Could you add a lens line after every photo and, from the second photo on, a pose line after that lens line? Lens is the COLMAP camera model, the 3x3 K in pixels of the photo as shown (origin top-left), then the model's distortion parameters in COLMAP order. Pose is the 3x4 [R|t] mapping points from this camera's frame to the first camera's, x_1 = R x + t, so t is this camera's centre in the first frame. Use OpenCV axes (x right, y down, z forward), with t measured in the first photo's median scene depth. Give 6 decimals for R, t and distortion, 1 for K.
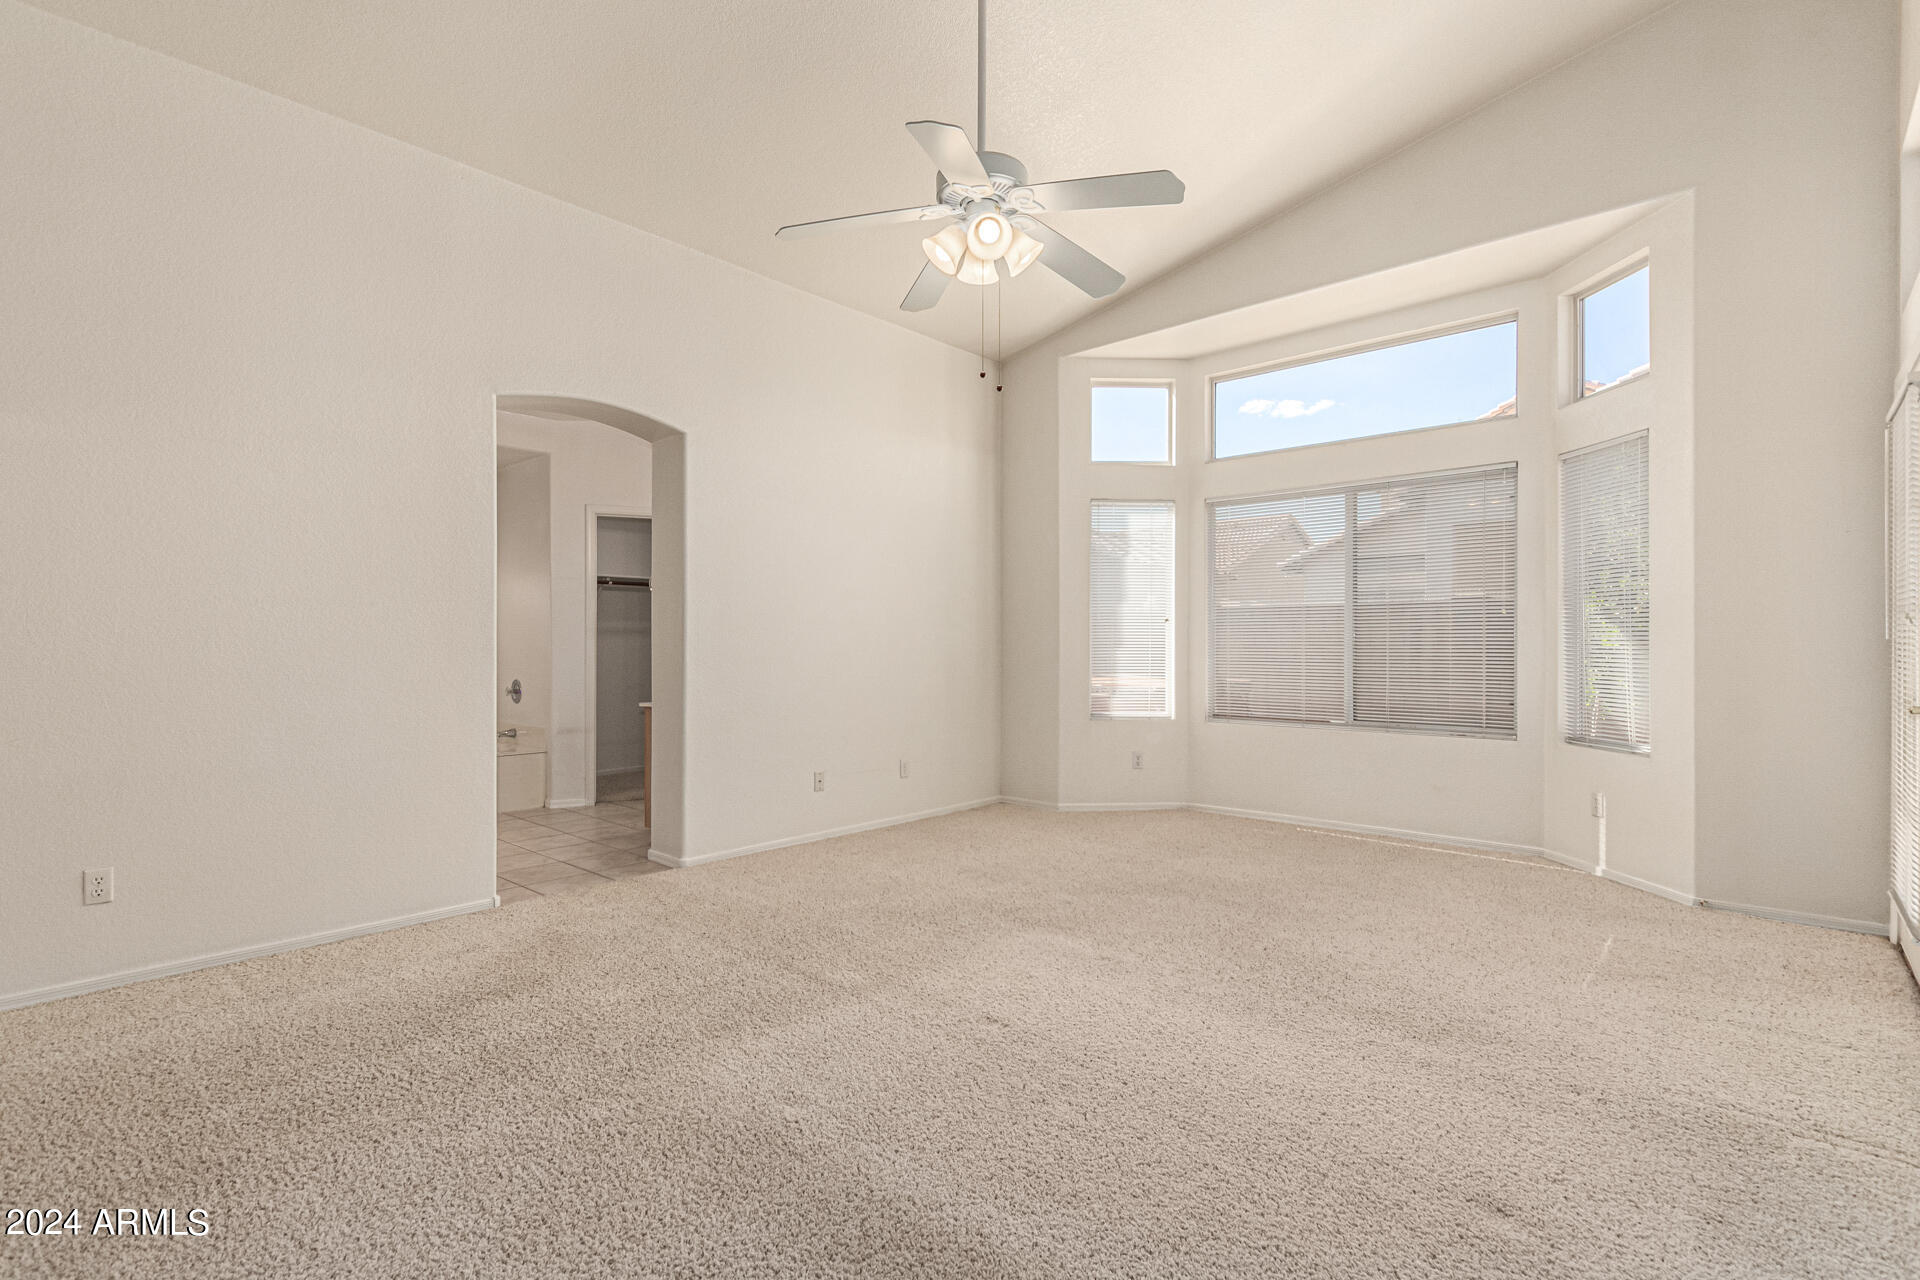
lens RADIAL K [[898.1, 0, 958.3], [0, 898.1, 641.6], [0, 0, 1]] dist [0.010577, -0.004792]
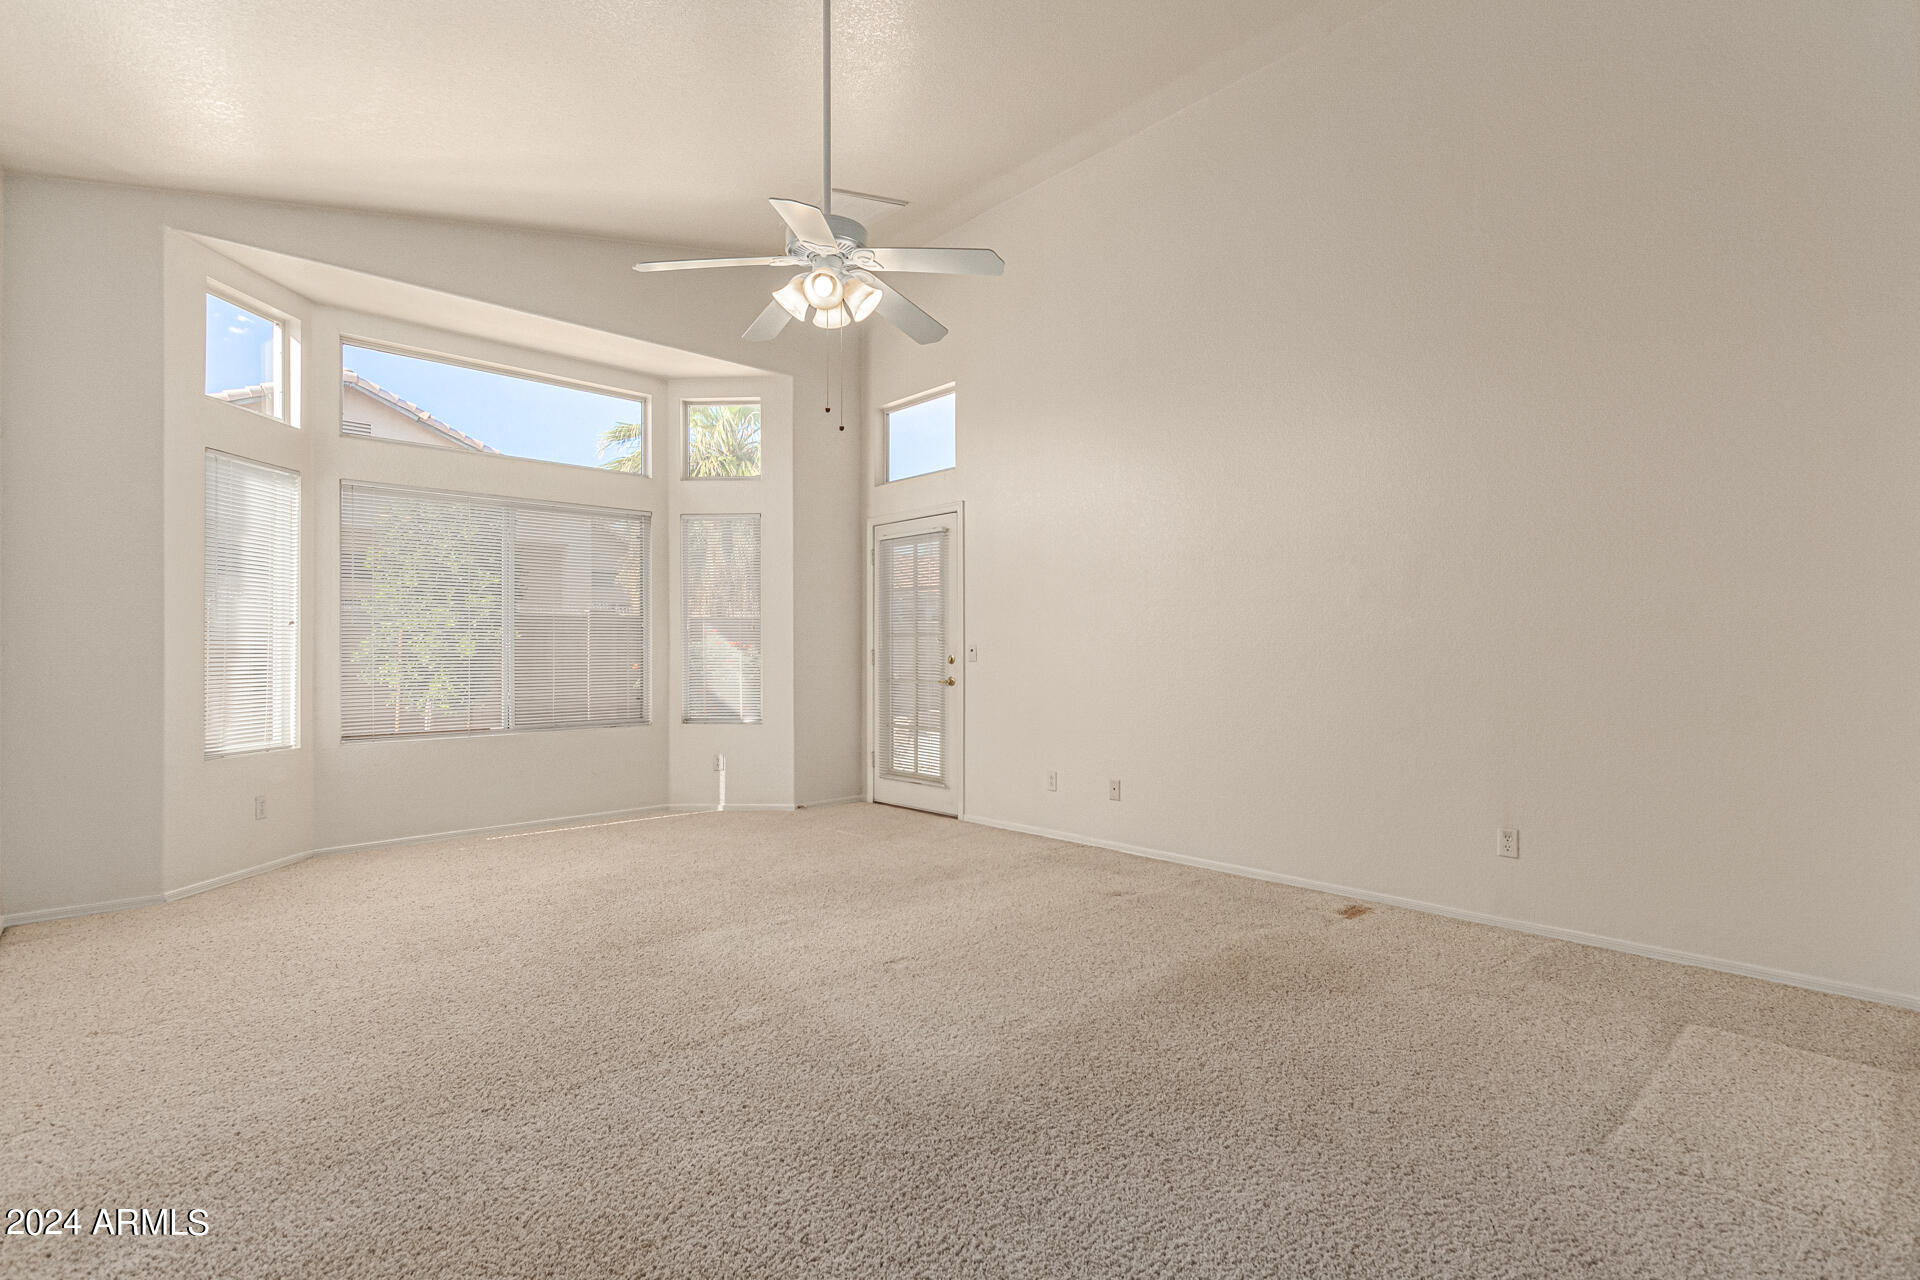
lens RADIAL K [[898.1, 0, 967.2], [0, 898.1, 646.5], [0, 0, 1]] dist [0.010577, -0.004792]
pose [[0.086894, 0.004139, 0.996209, -0.694266], [0.005117, 0.999976, -0.004601, 0.004012], [-0.996204, 0.005498, 0.086871, 0.478714]]
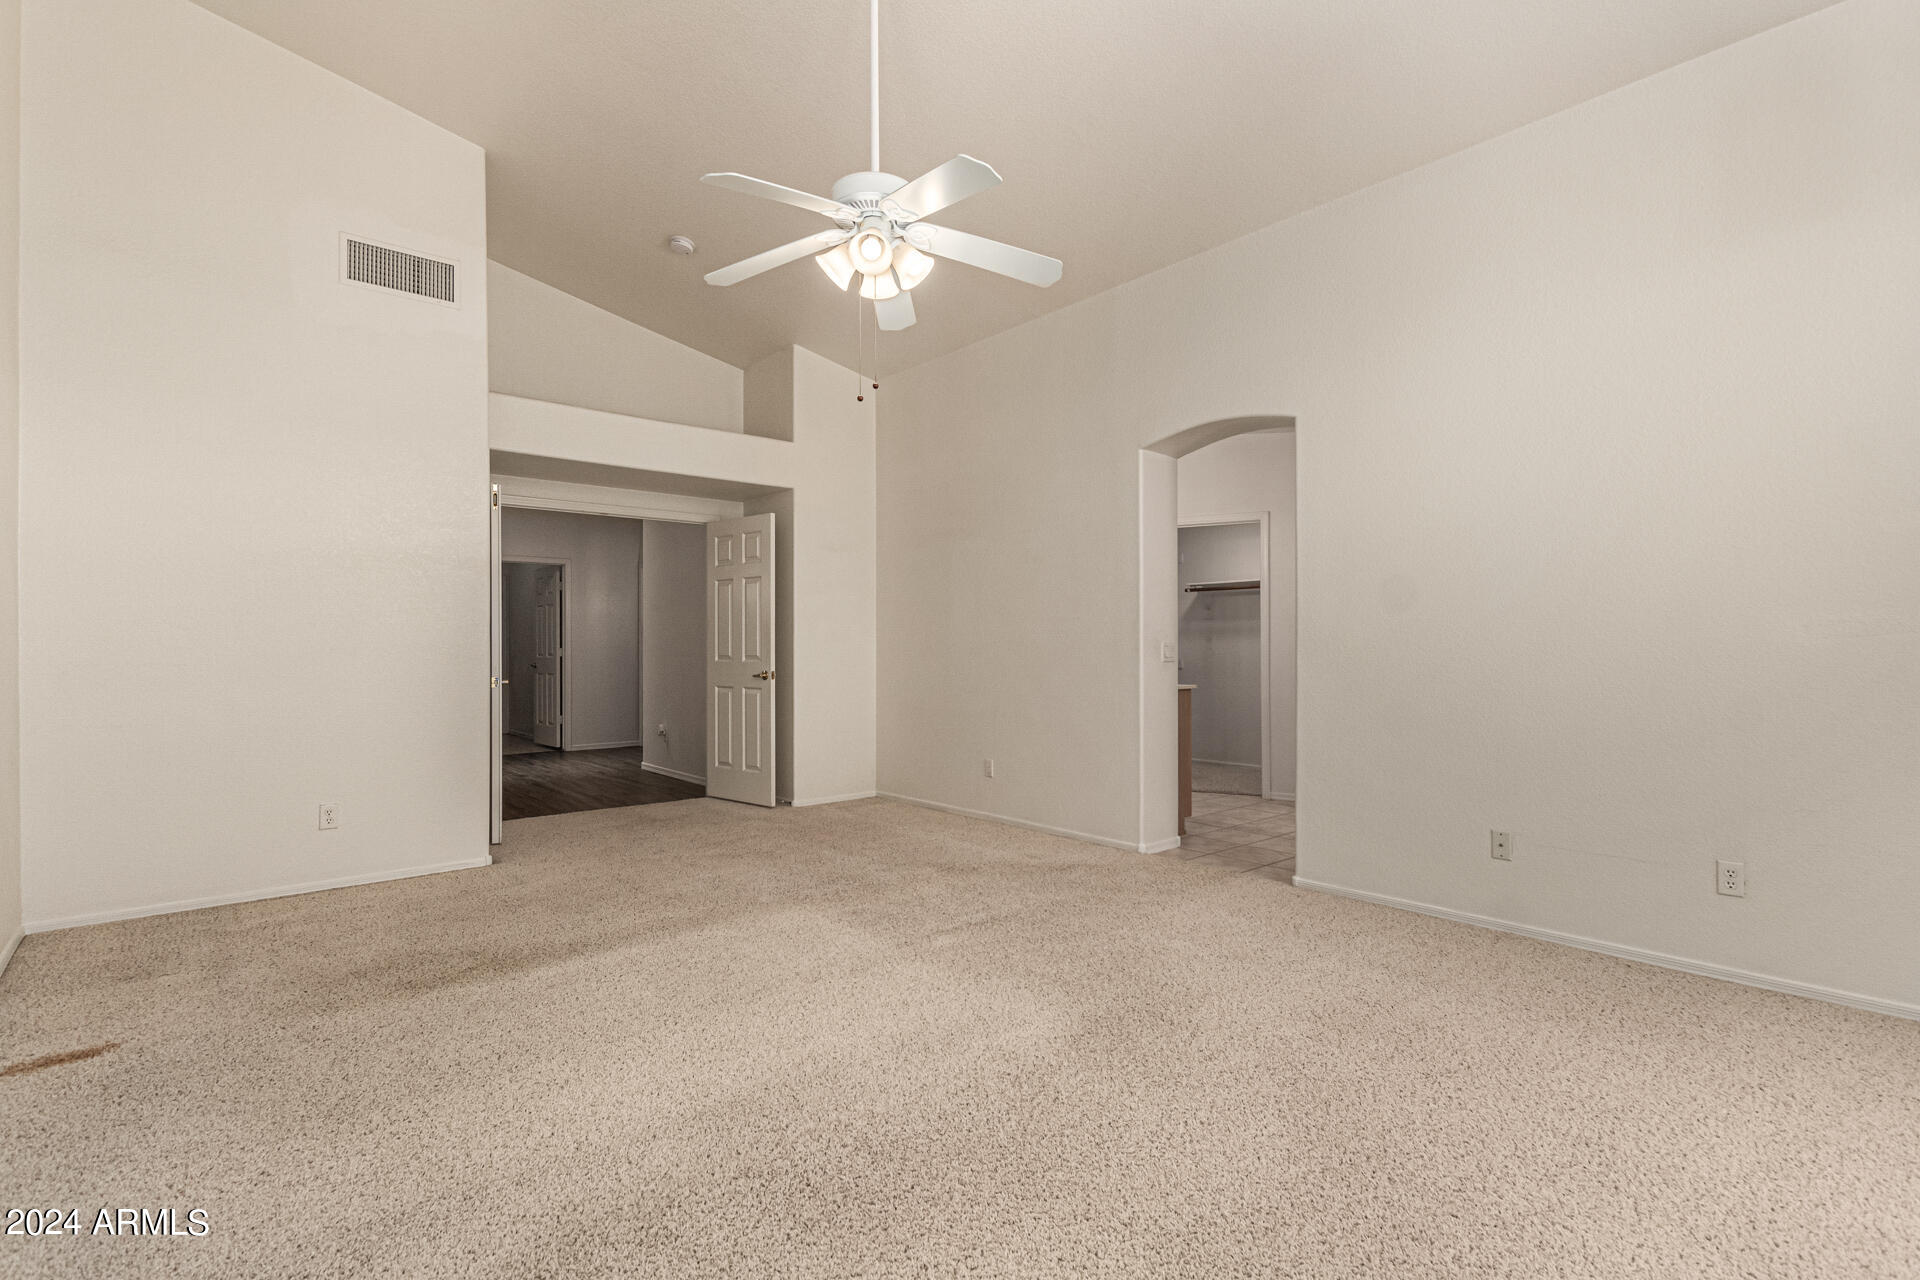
lens RADIAL K [[898.1, 0, 957.8], [0, 898.1, 640.5], [0, 0, 1]] dist [0.010577, -0.004792]
pose [[-0.142668, -0.009755, -0.989723, 0.676044], [0.003487, 0.999940, -0.010358, 0.006347], [0.989764, -0.004929, -0.142625, 0.809868]]
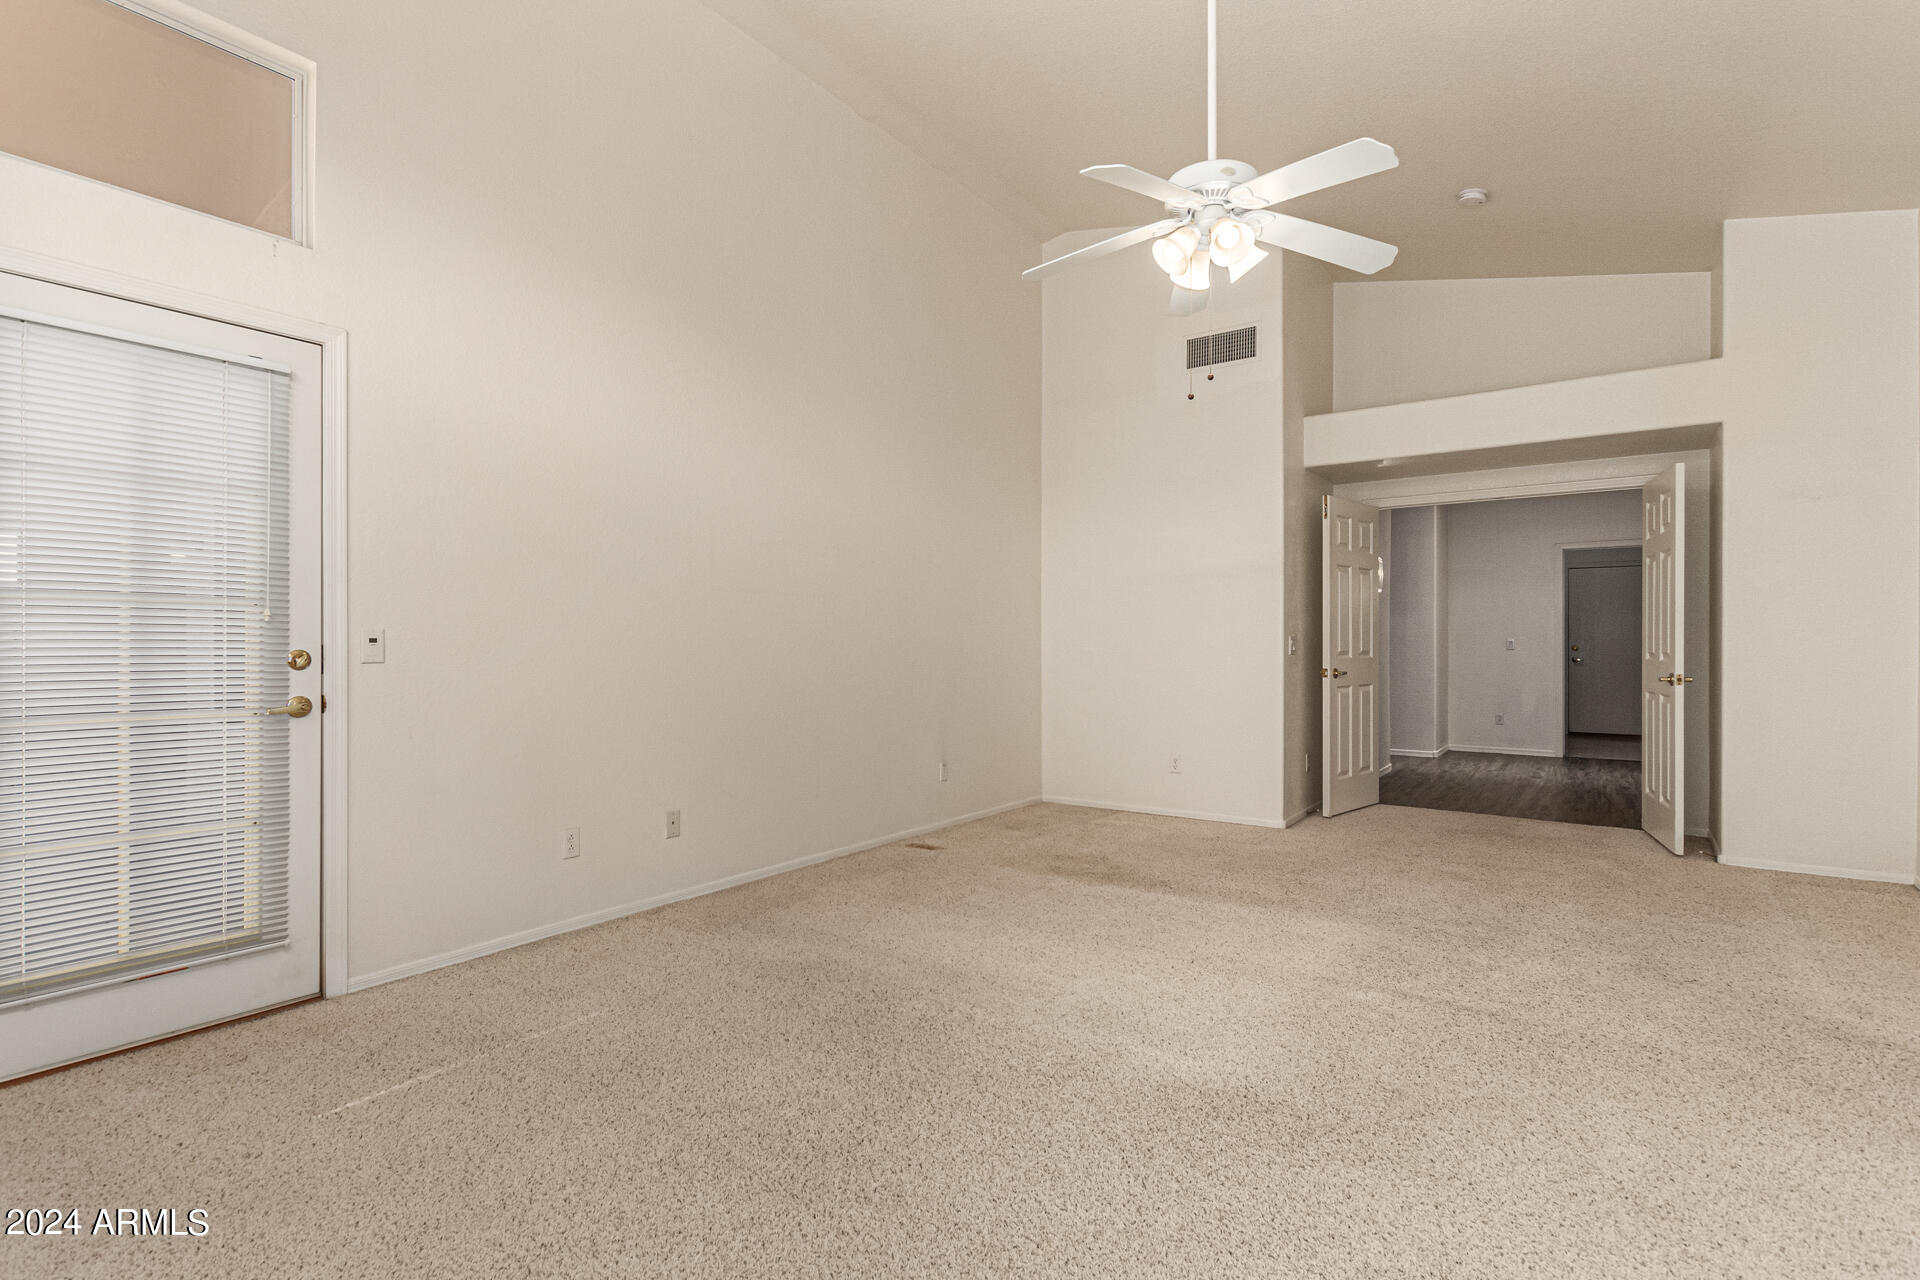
lens RADIAL K [[898.1, 0, 957.6], [0, 898.1, 642.7], [0, 0, 1]] dist [0.010577, -0.004792]
pose [[-0.995418, -0.001995, -0.095594, 0.268031], [-0.001798, 0.999996, -0.002149, 0.005657], [0.095598, -0.001968, -0.995418, 1.296827]]
